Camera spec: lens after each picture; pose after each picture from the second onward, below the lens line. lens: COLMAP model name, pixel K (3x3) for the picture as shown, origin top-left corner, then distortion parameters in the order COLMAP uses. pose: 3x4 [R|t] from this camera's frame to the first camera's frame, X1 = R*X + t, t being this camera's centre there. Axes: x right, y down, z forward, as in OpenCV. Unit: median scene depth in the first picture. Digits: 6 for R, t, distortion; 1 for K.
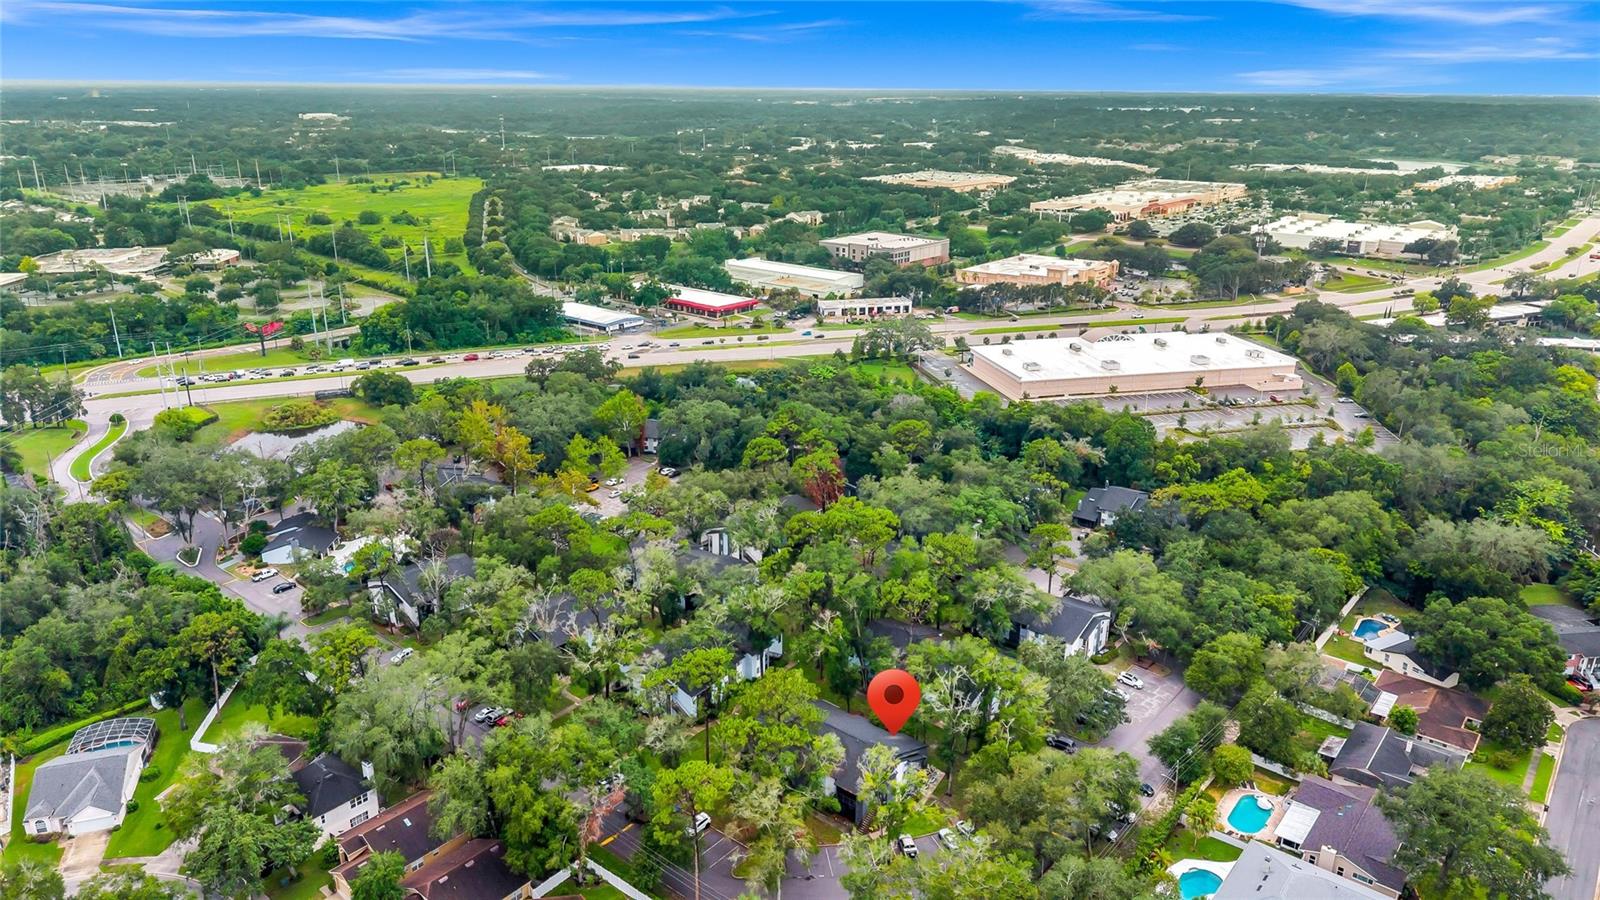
lens RADIAL K [[1108.6, 0, 800.0], [0, 1108.6, 450.0], [0, 0, 1]] dist [0.062953, -0.132782]
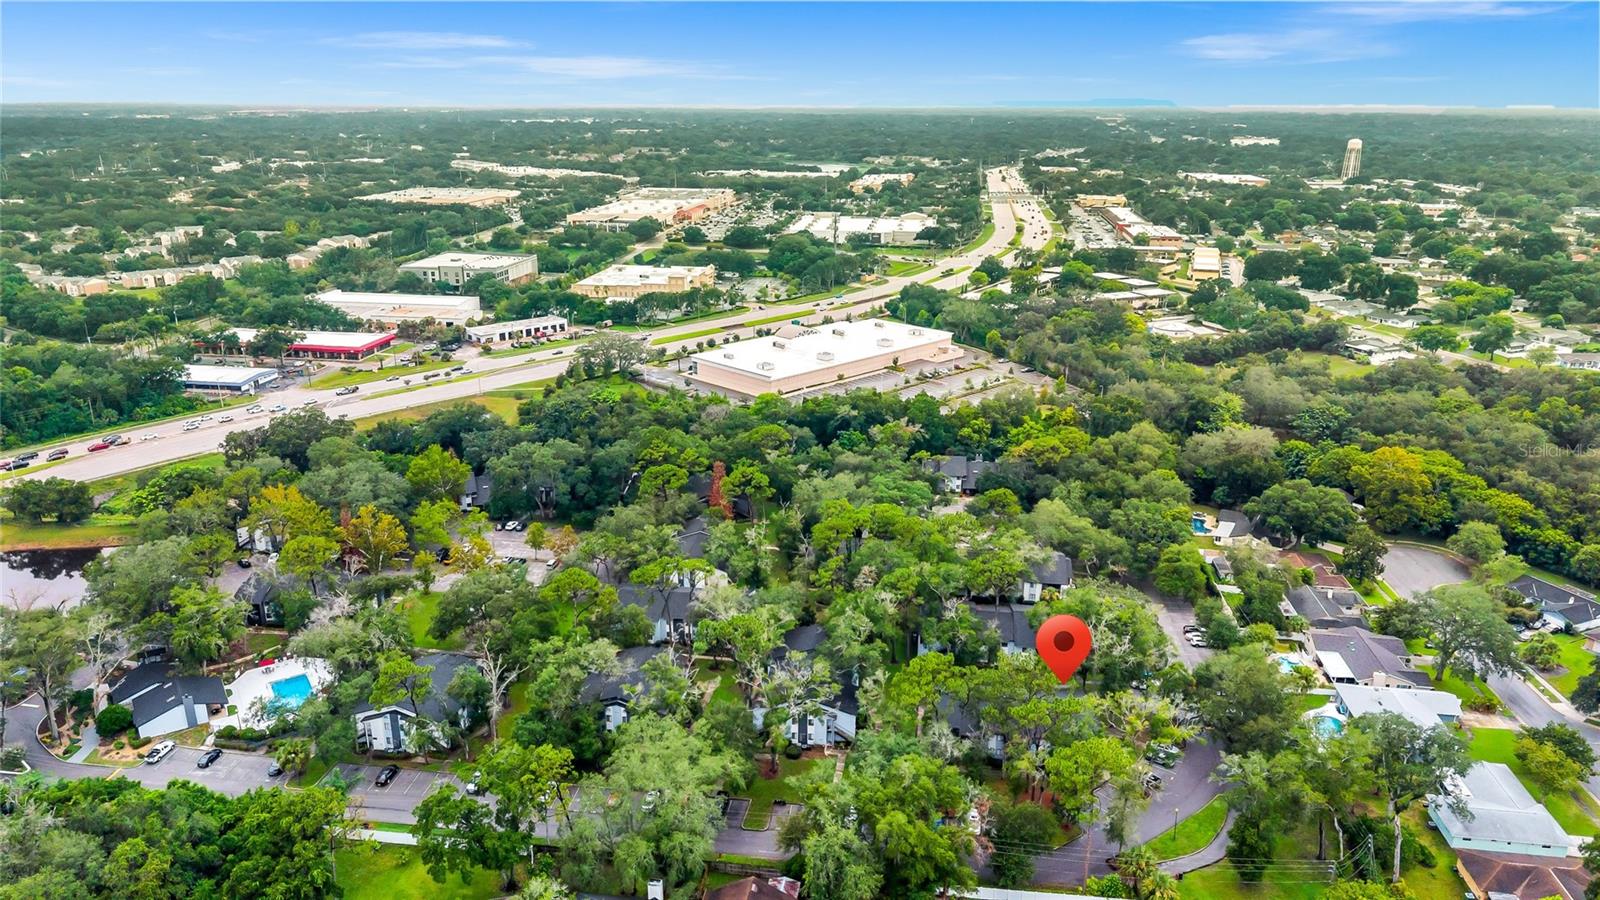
lens RADIAL K [[1081.1, 0, 847.4], [0, 1081.1, 457.2], [0, 0, 1]] dist [0.073435, -0.152894]
pose [[0.837094, -0.168440, 0.520483, -0.211341], [0.166875, 0.984695, 0.050283, -0.021174], [-0.520987, 0.044763, 0.852390, 0.061255]]
